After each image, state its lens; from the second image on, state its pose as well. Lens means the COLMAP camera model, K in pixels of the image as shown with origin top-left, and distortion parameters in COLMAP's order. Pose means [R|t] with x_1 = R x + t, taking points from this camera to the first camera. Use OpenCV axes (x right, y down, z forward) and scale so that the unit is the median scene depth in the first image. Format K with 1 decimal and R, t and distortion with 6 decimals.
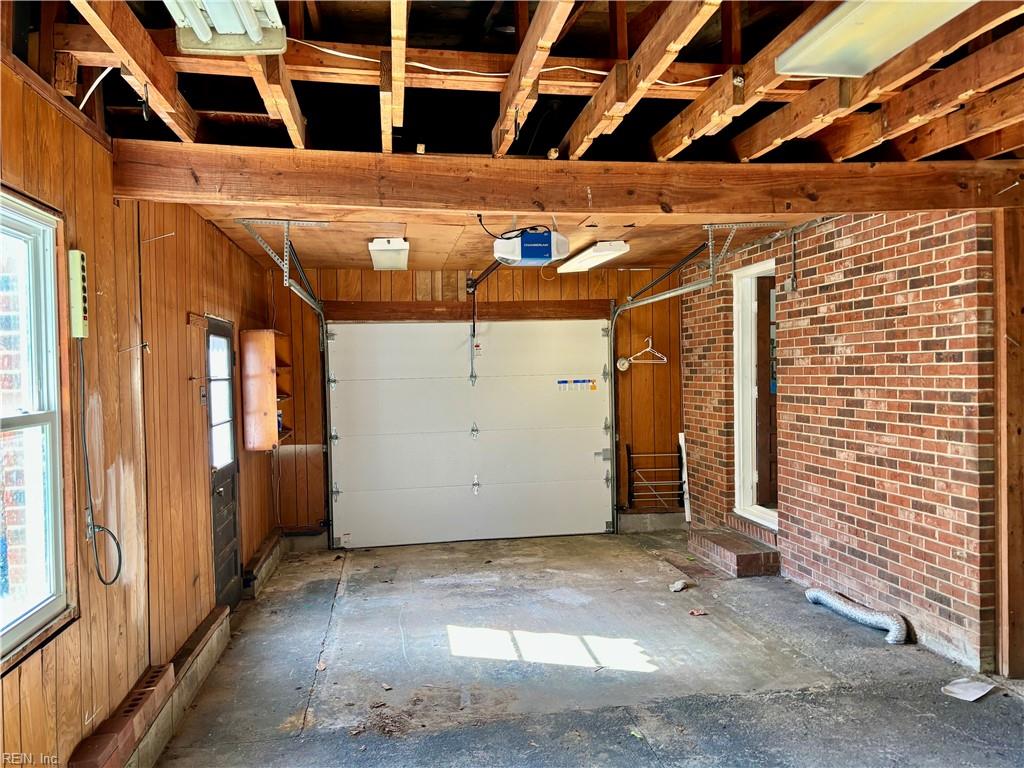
lens RADIAL K [[774.4, 0, 512.3], [0, 774.4, 384.3], [0, 0, 1]] dist [0.054642, -0.058956]
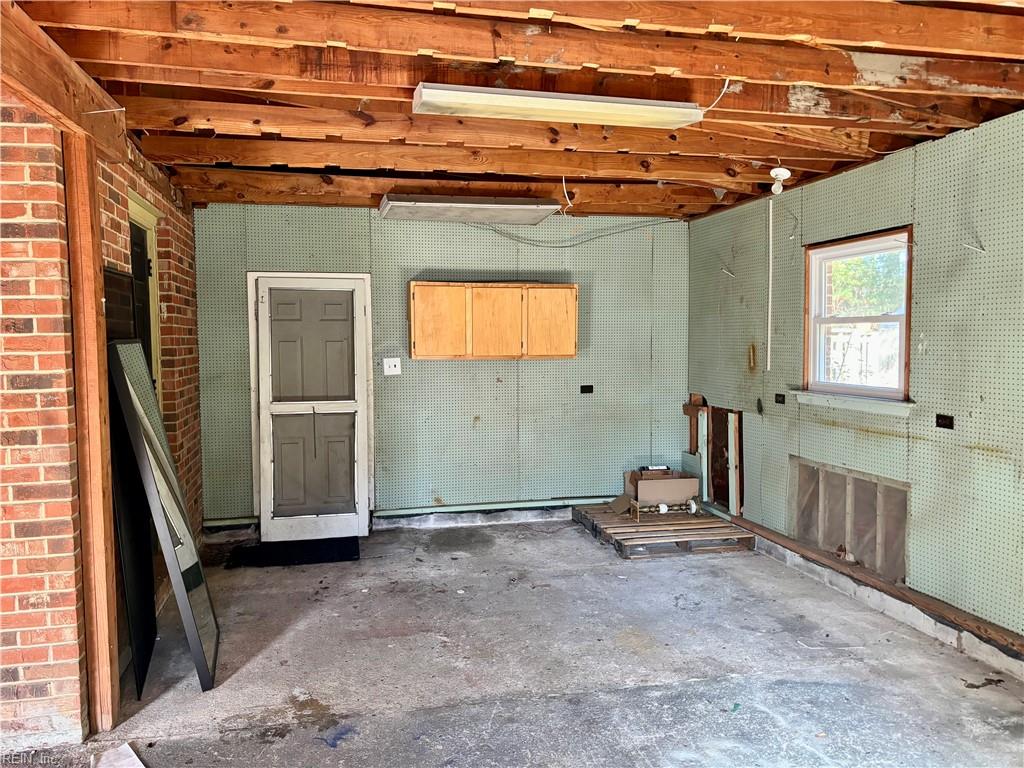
lens RADIAL K [[774.4, 0, 511.0], [0, 774.4, 381.4], [0, 0, 1]] dist [0.054642, -0.058956]
pose [[-0.071644, -0.040700, 0.996600, -0.173309], [0.031090, 0.998591, 0.043016, -0.001333], [-0.996946, 0.034066, -0.070277, 0.619715]]
